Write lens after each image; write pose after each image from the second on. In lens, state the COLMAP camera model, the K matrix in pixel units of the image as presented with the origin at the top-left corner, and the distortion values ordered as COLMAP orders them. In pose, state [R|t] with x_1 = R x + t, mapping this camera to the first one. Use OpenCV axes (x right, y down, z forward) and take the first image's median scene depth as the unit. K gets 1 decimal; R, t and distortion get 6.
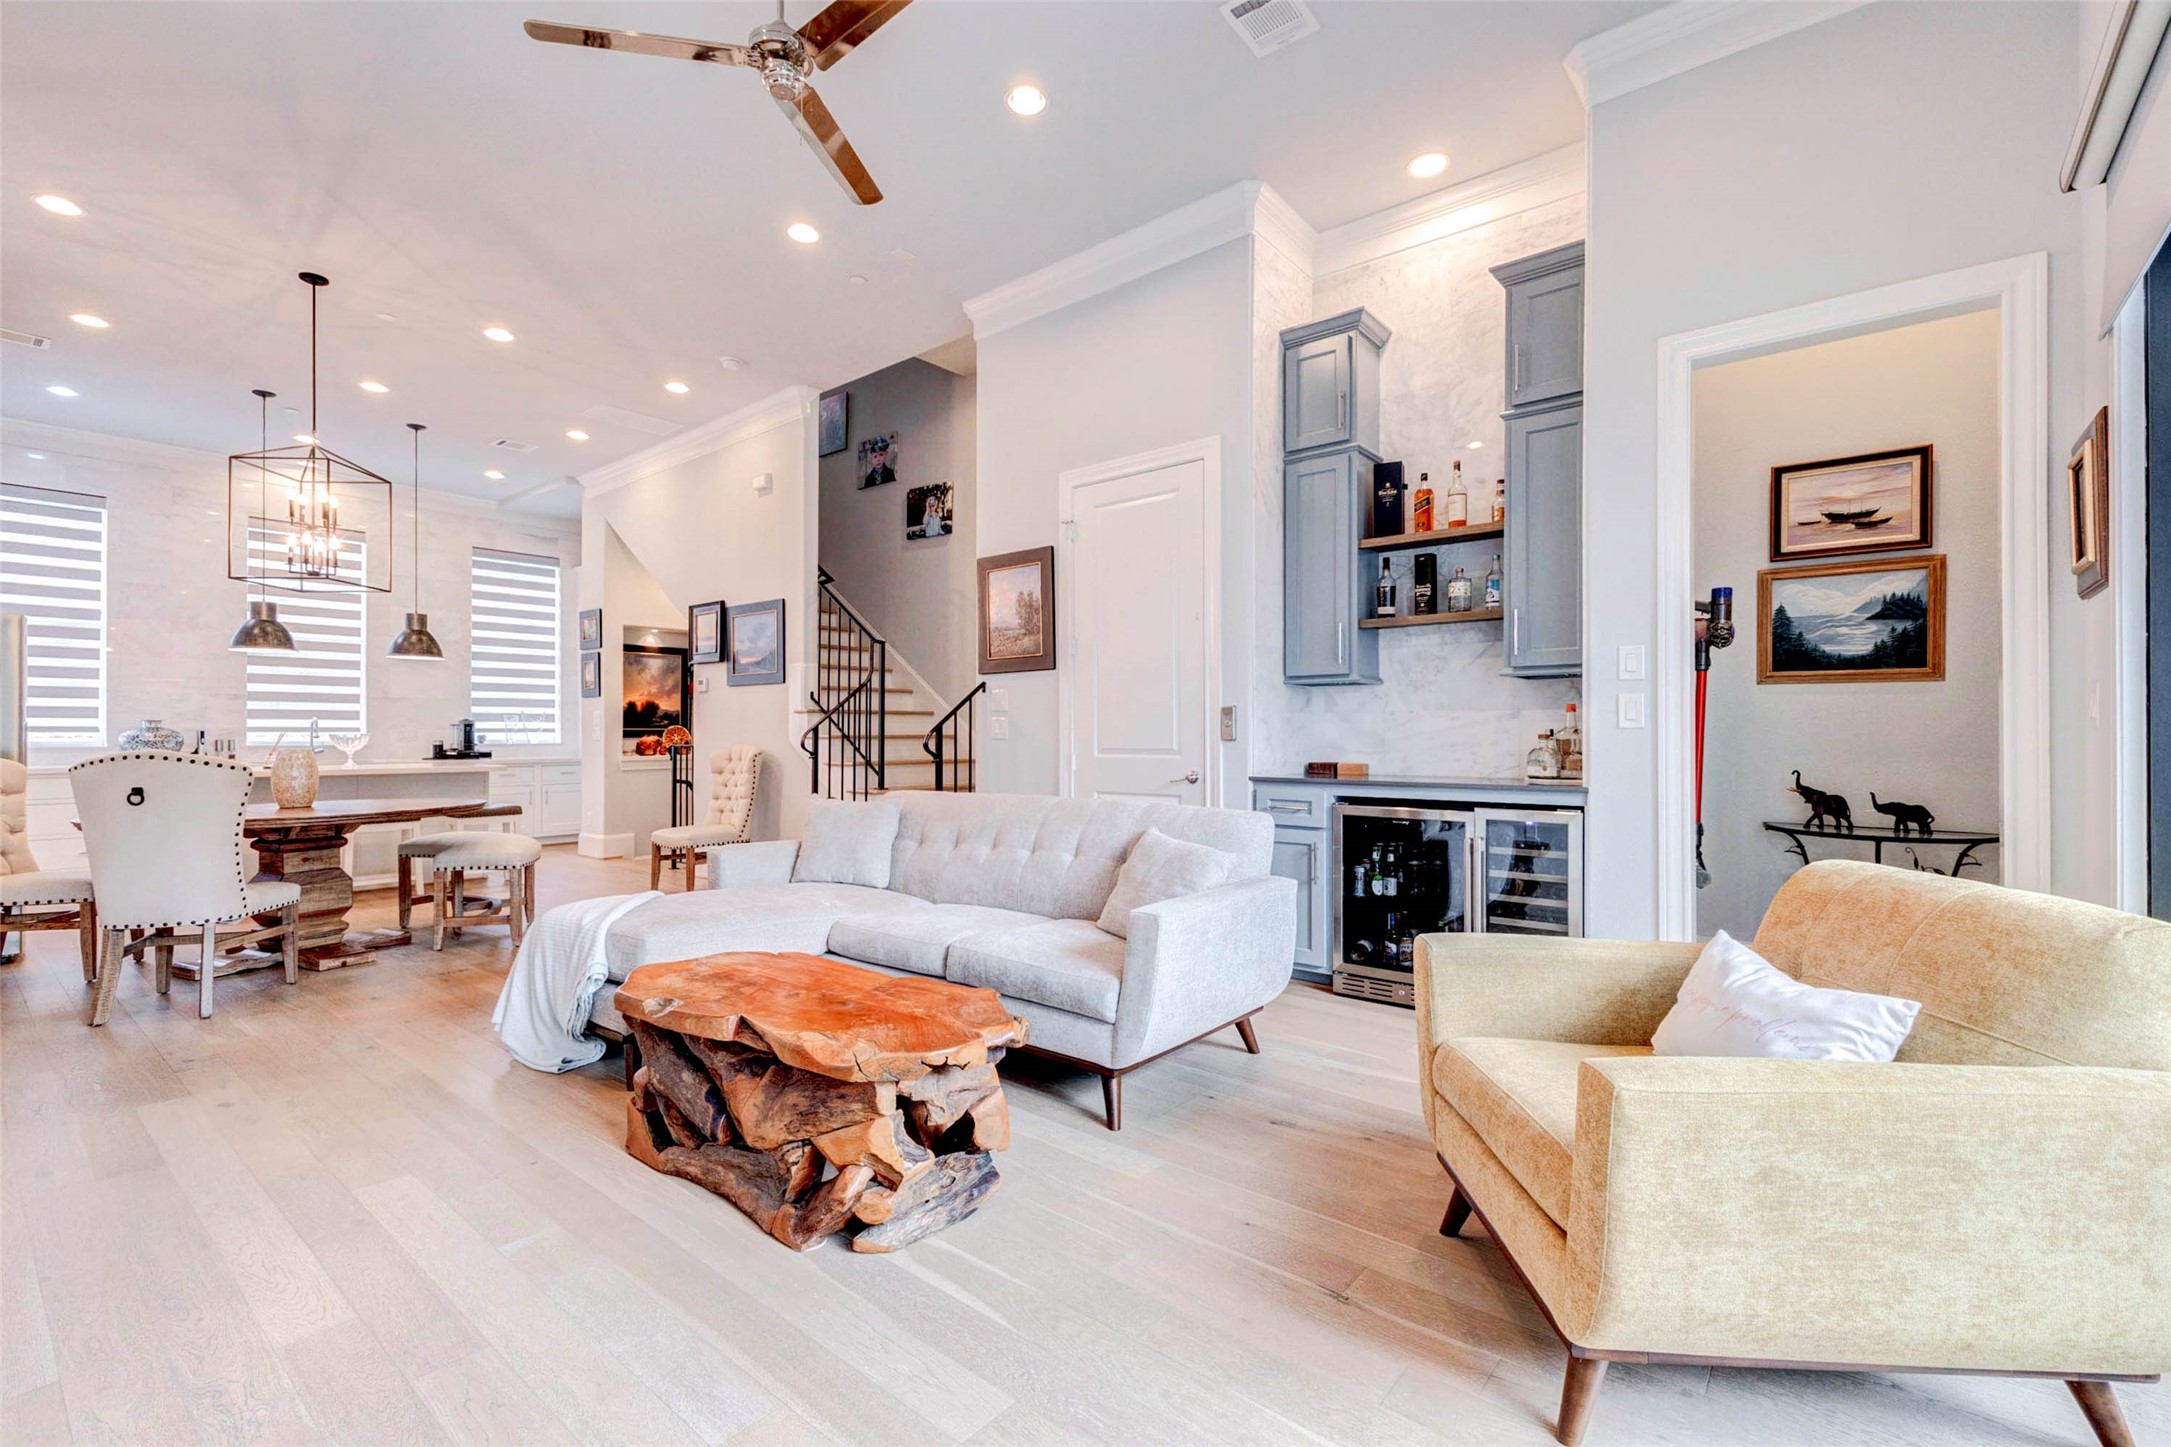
lens RADIAL K [[951.8, 0, 1089.3], [0, 951.8, 725.5], [0, 0, 1]] dist [0.011385, -0.002418]
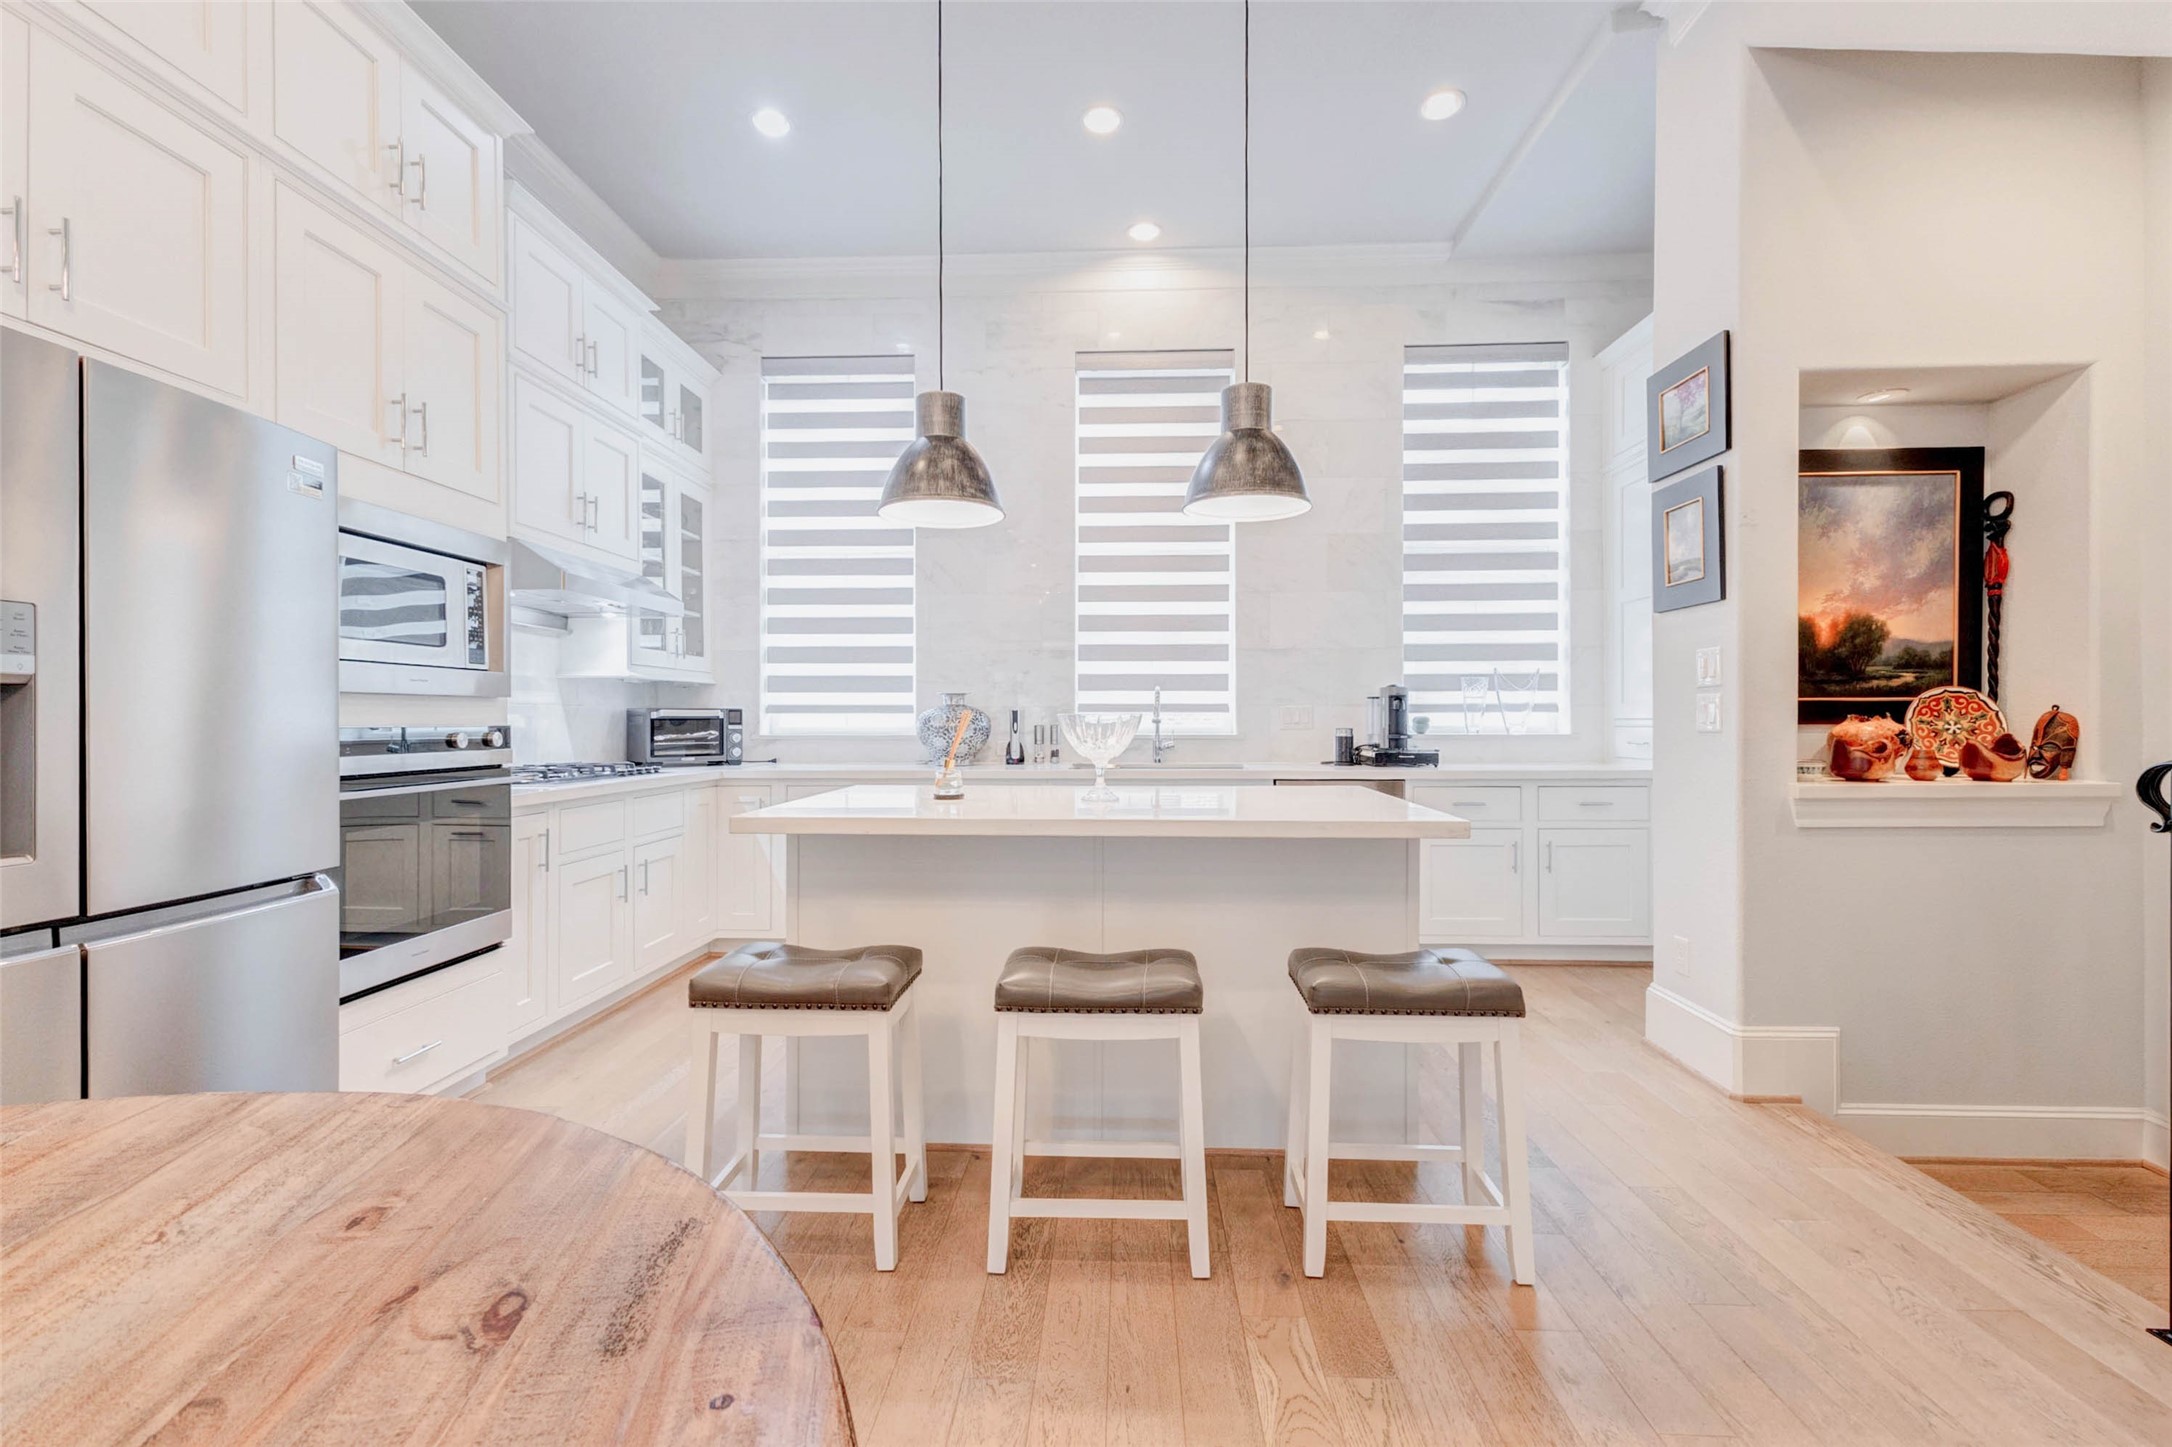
lens RADIAL K [[952.2, 0, 1092.2], [0, 952.2, 722.0], [0, 0, 1]] dist [0.011385, -0.002418]
pose [[0.605650, 0.003787, -0.795722, -0.785535], [0.009302, 0.999887, 0.011838, 0.011940], [0.795677, -0.014572, 0.605546, 1.285648]]
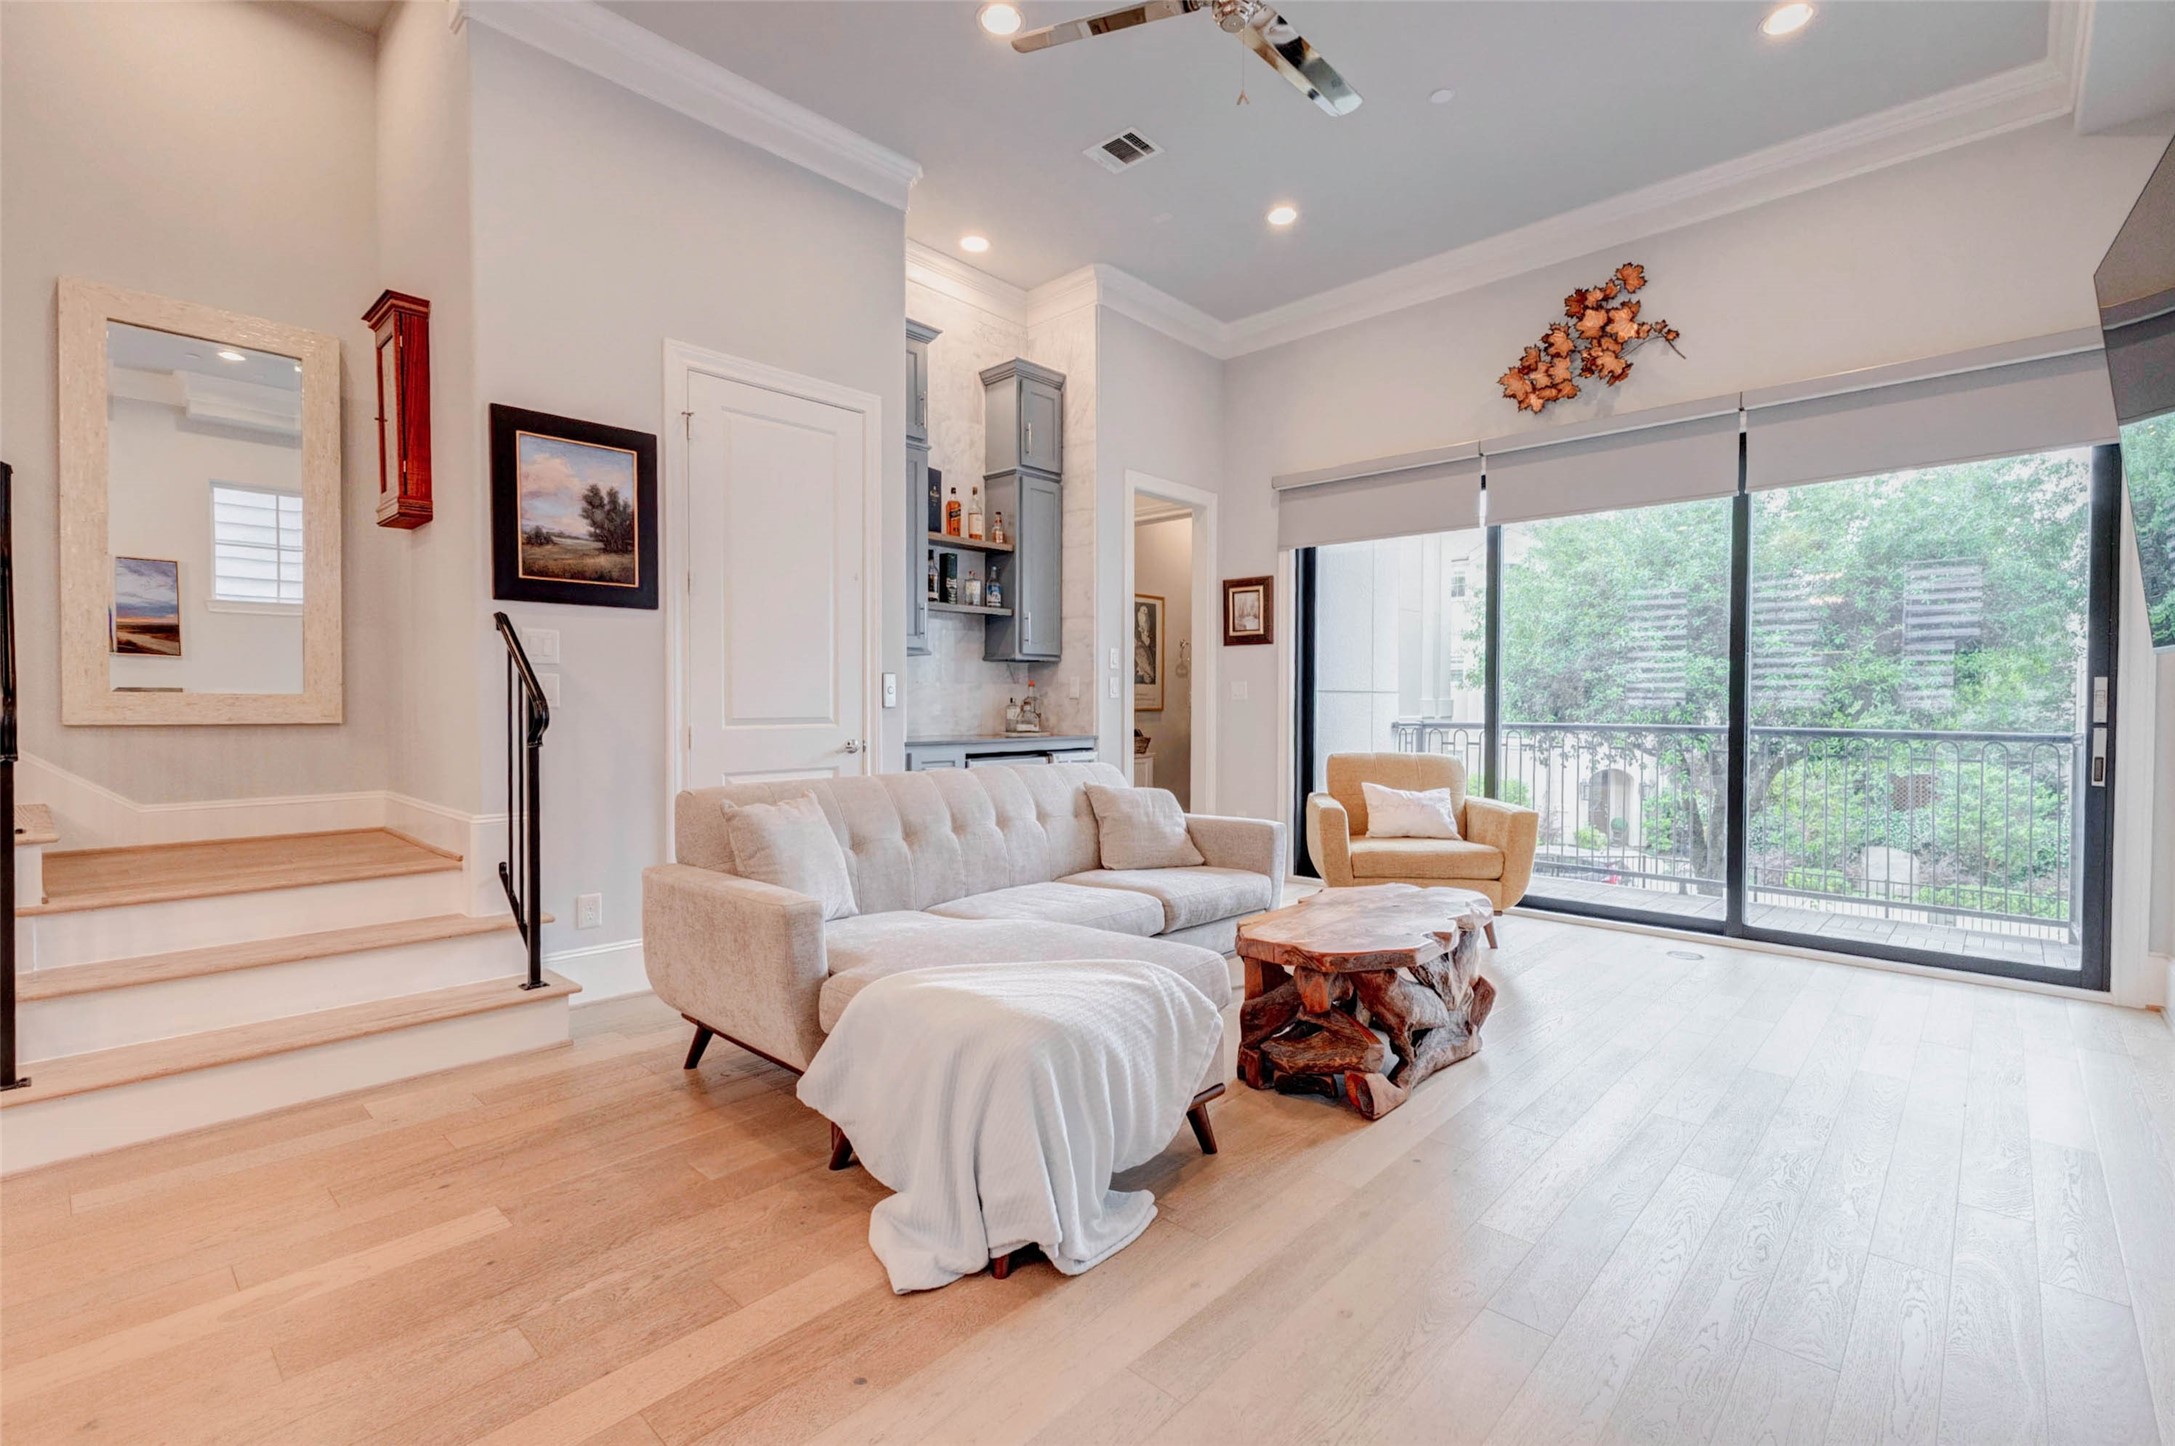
lens RADIAL K [[977.1, 0, 1085.7], [0, 977.1, 707.7], [0, 0, 1]] dist [0.020703, -0.002954]
pose [[0.059646, -0.006422, 0.998199, -0.906884], [-0.012433, 0.999897, 0.007176, 0.007005], [-0.998142, -0.012838, 0.059560, 0.760502]]
